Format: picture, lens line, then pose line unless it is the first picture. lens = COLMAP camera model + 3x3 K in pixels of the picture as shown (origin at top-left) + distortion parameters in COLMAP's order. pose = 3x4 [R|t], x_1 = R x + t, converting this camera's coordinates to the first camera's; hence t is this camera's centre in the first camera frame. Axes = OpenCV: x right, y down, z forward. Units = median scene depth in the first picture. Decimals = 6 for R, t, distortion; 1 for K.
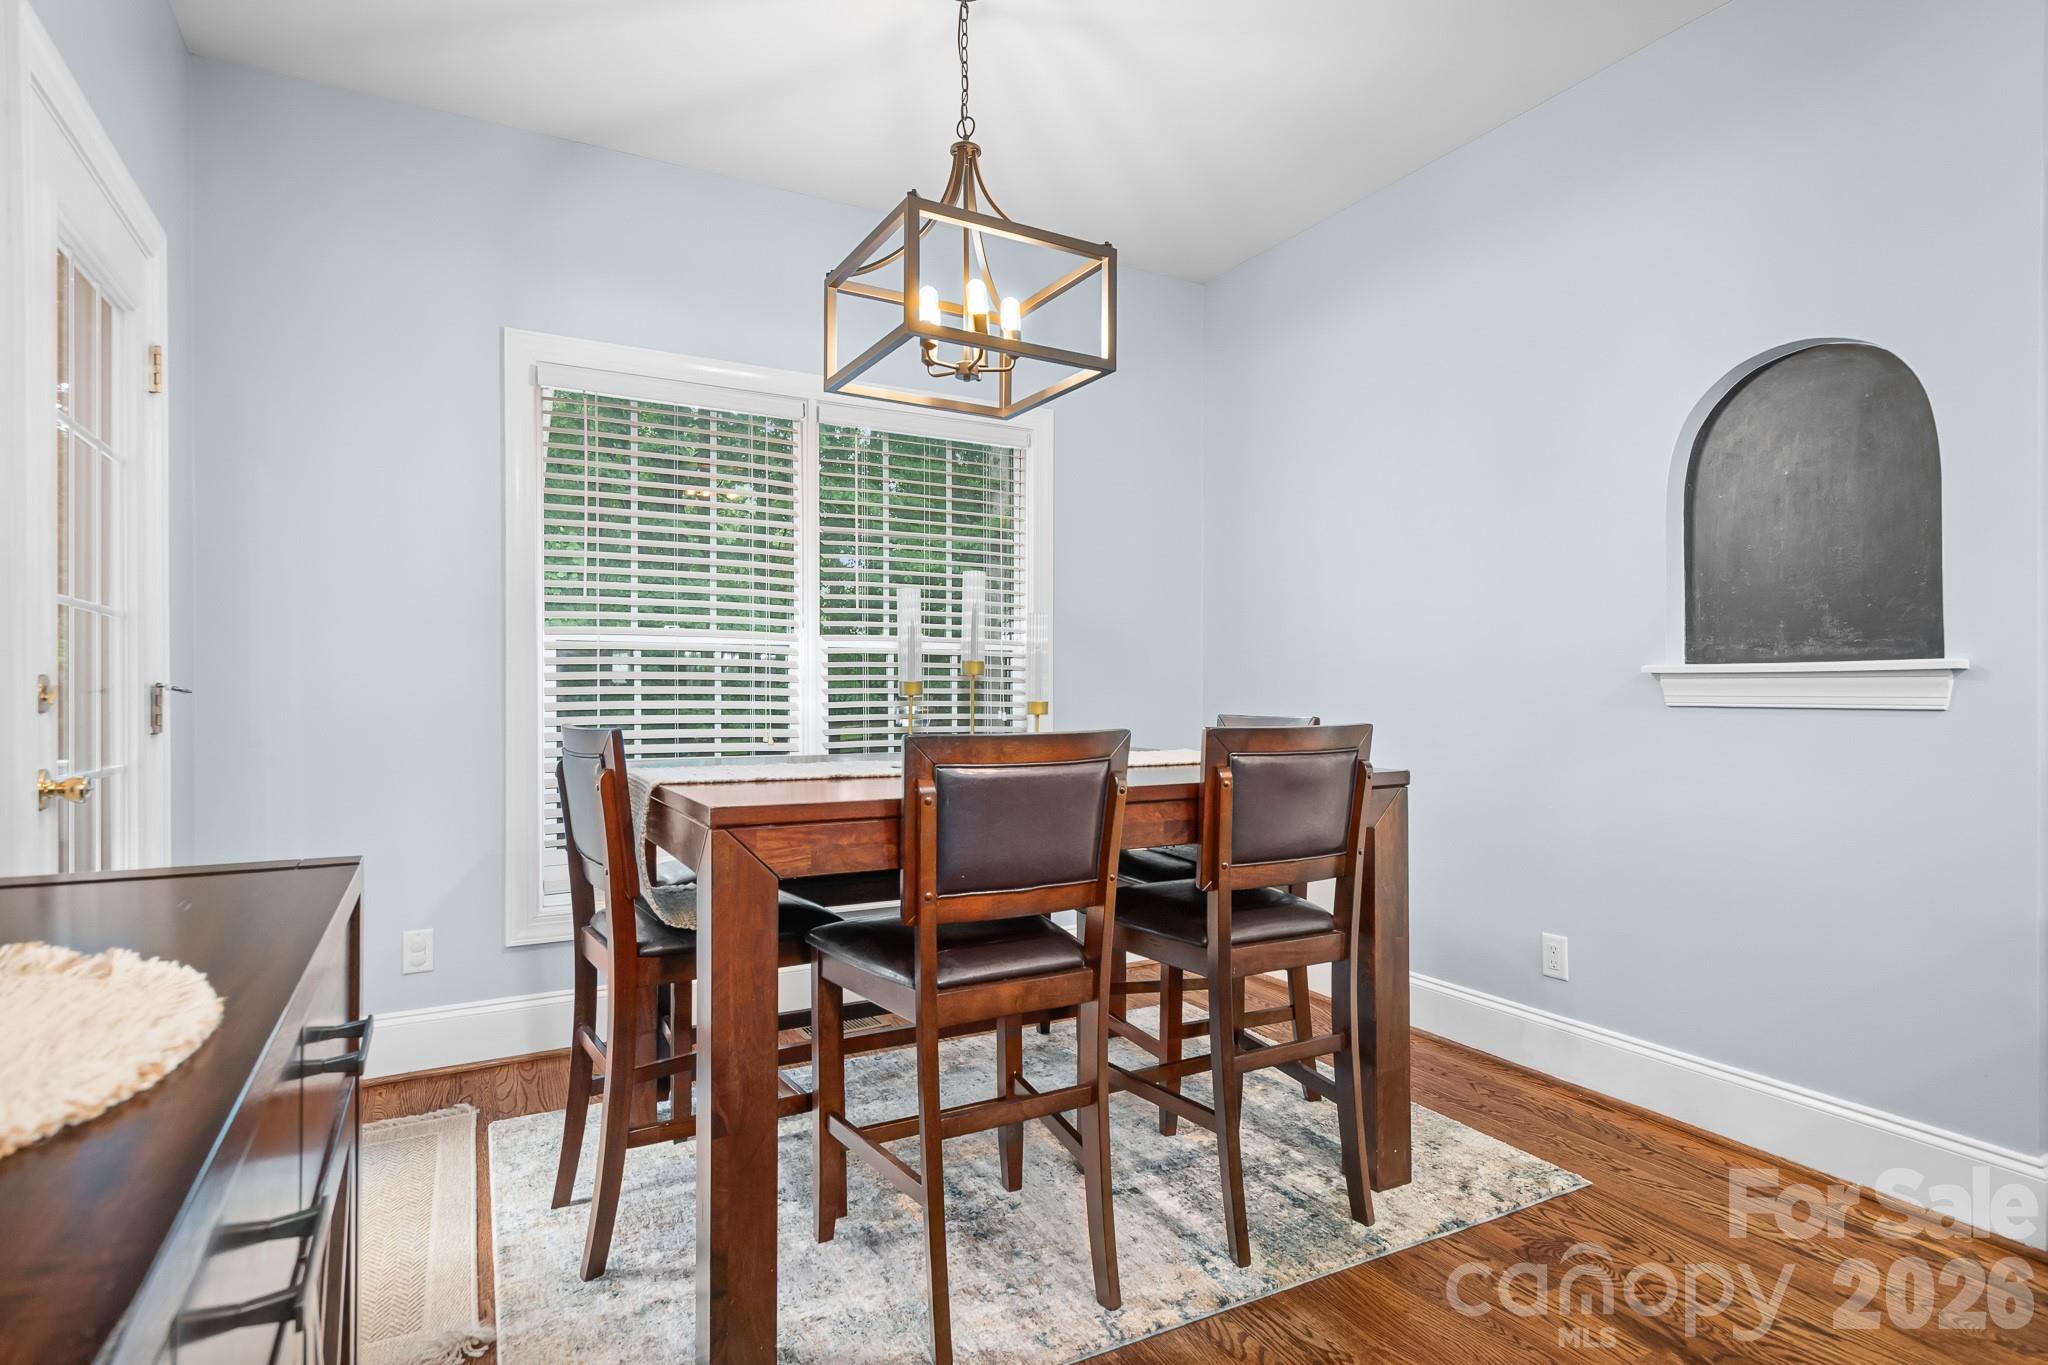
lens RADIAL K [[1054.0, 0, 1024.0], [0, 1054.0, 682.5], [0, 0, 1]] dist [0.004468, 0.000307]
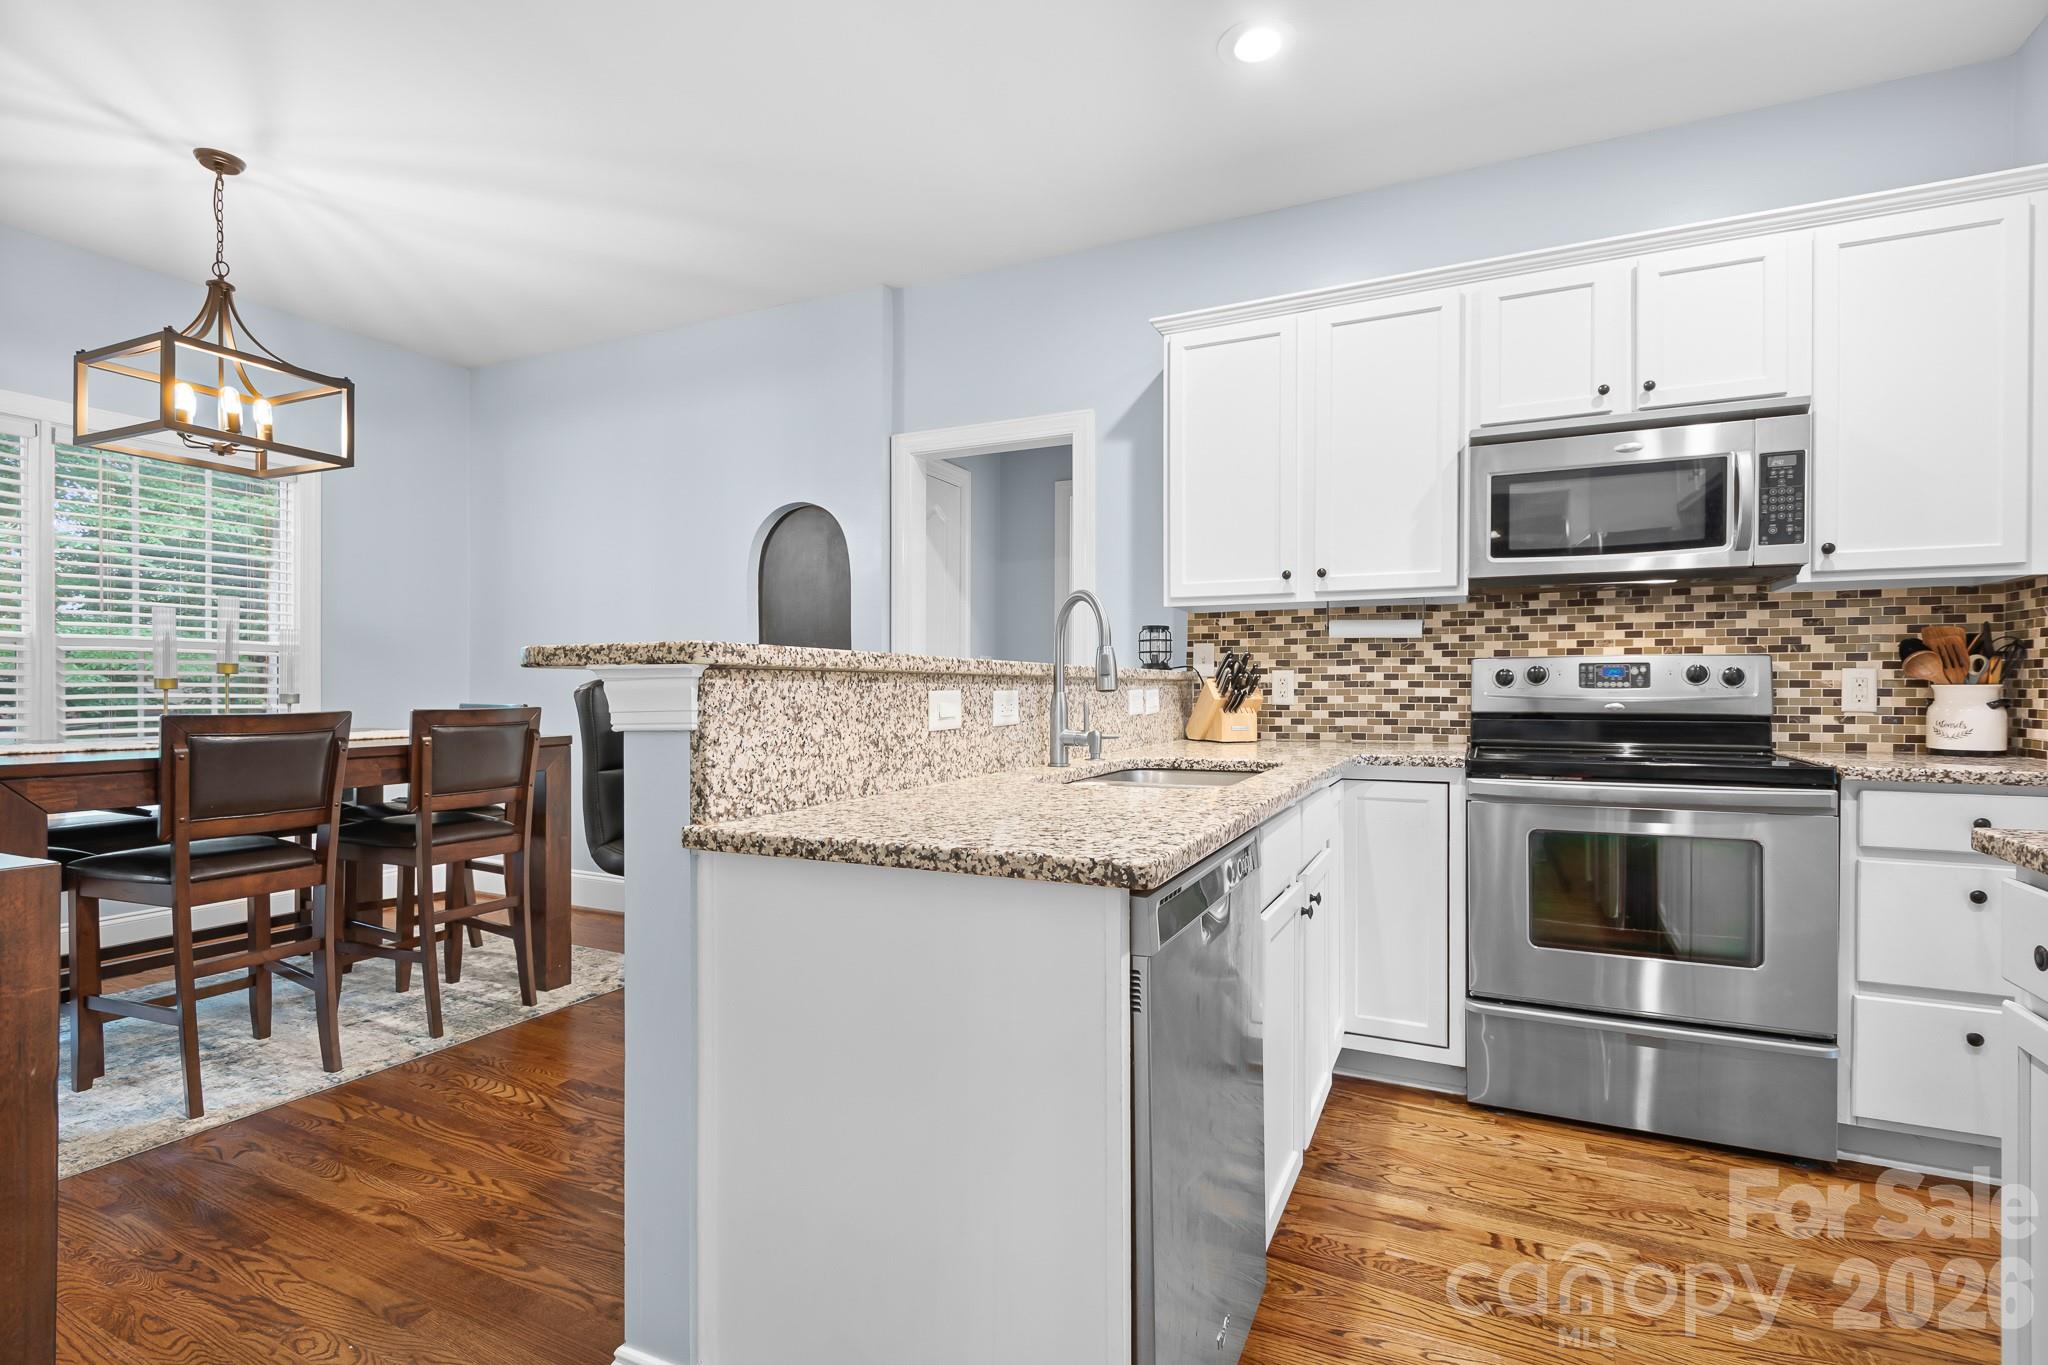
lens RADIAL K [[951.9, 0, 1024.0], [0, 951.9, 690.4], [0, 0, 1]] dist [0.017826, -0.012633]
pose [[0.810453, 0.001342, 0.585802, 0.068634], [-0.009451, 0.999897, 0.010784, -0.010613], [-0.585727, -0.014277, 0.810383, -0.678898]]
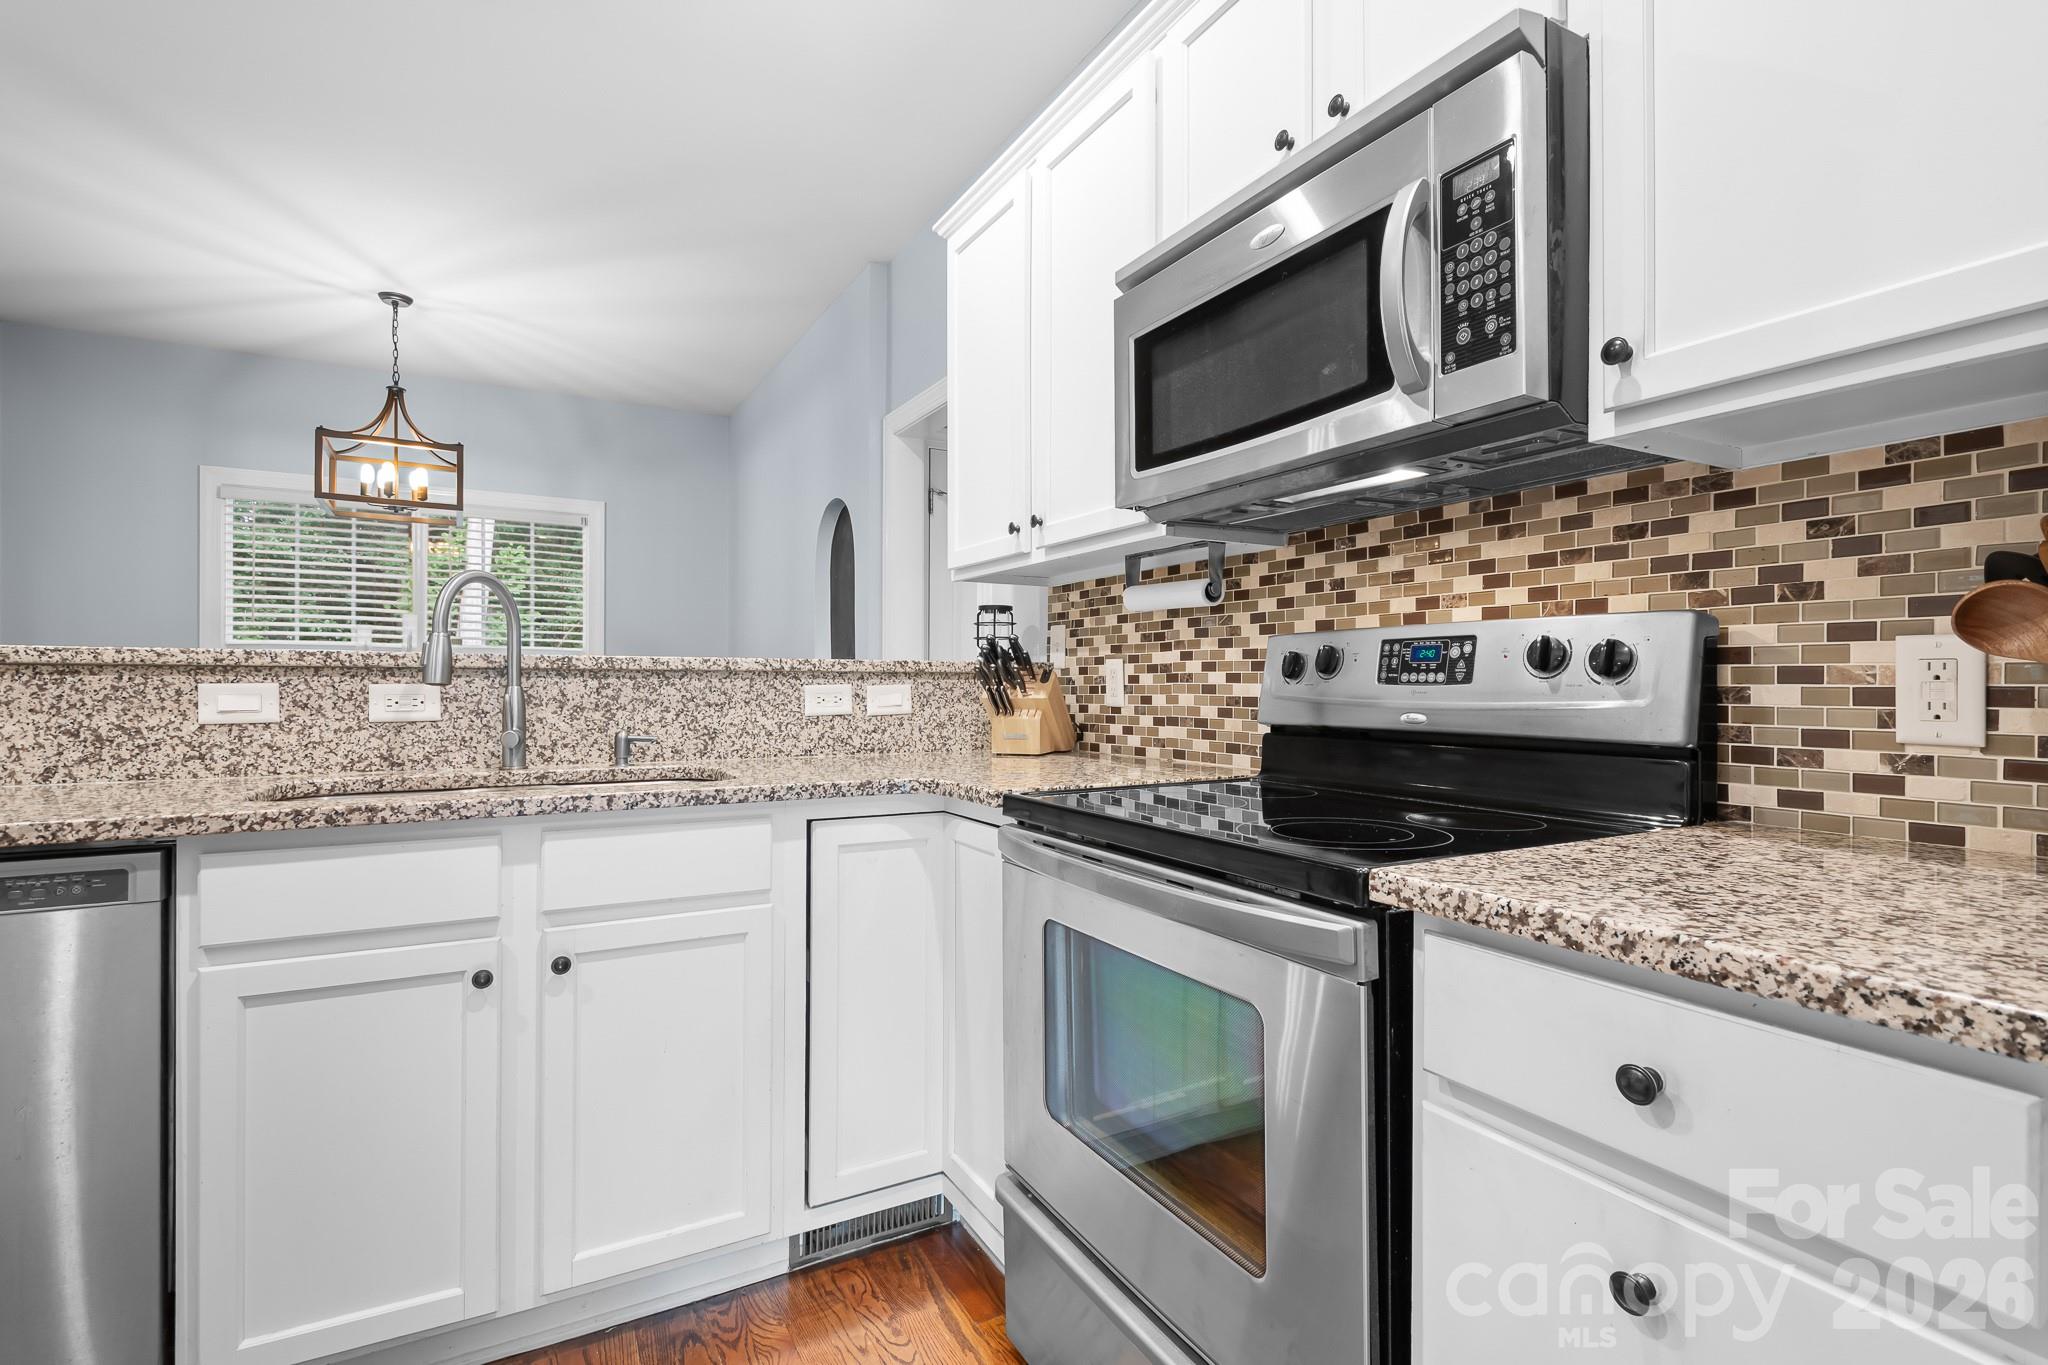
lens RADIAL K [[951.9, 0, 1024.0], [0, 951.9, 690.4], [0, 0, 1]] dist [0.017826, -0.012633]
pose [[0.999967, 0.005463, 0.005953, 1.184367], [-0.005575, 0.999802, 0.019083, -0.014353], [-0.005848, -0.019116, 0.999800, -0.790072]]
